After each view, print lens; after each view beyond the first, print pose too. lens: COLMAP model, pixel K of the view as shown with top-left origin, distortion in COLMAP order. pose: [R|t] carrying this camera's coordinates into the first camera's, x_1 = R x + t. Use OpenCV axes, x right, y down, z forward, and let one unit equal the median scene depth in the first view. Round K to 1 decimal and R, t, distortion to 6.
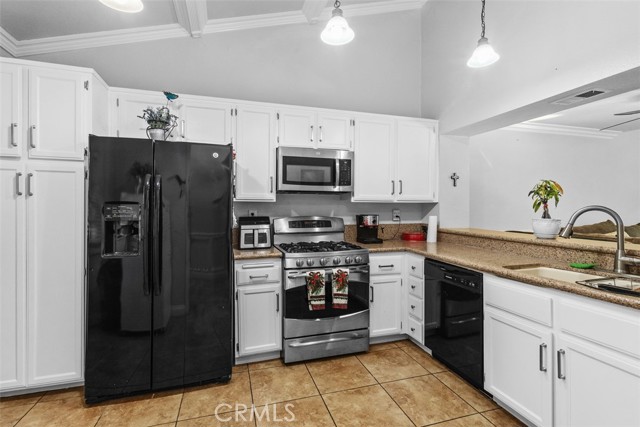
lens RADIAL K [[299.6, 0, 324.2], [0, 299.6, 208.5], [0, 0, 1]] dist [0.003300, 0.000826]
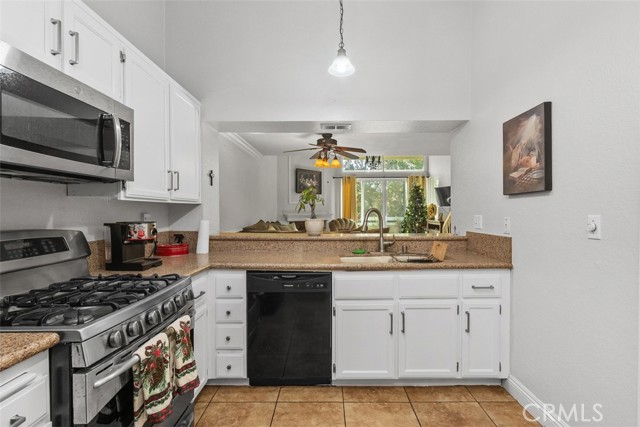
lens RADIAL K [[299.6, 0, 319.7], [0, 299.6, 212.9], [0, 0, 1]] dist [0.003300, 0.000826]
pose [[0.300738, -0.011074, 0.953642, -0.379432], [0.003411, 0.999939, 0.010536, -0.003026], [-0.953701, 0.000084, 0.300758, 0.555527]]
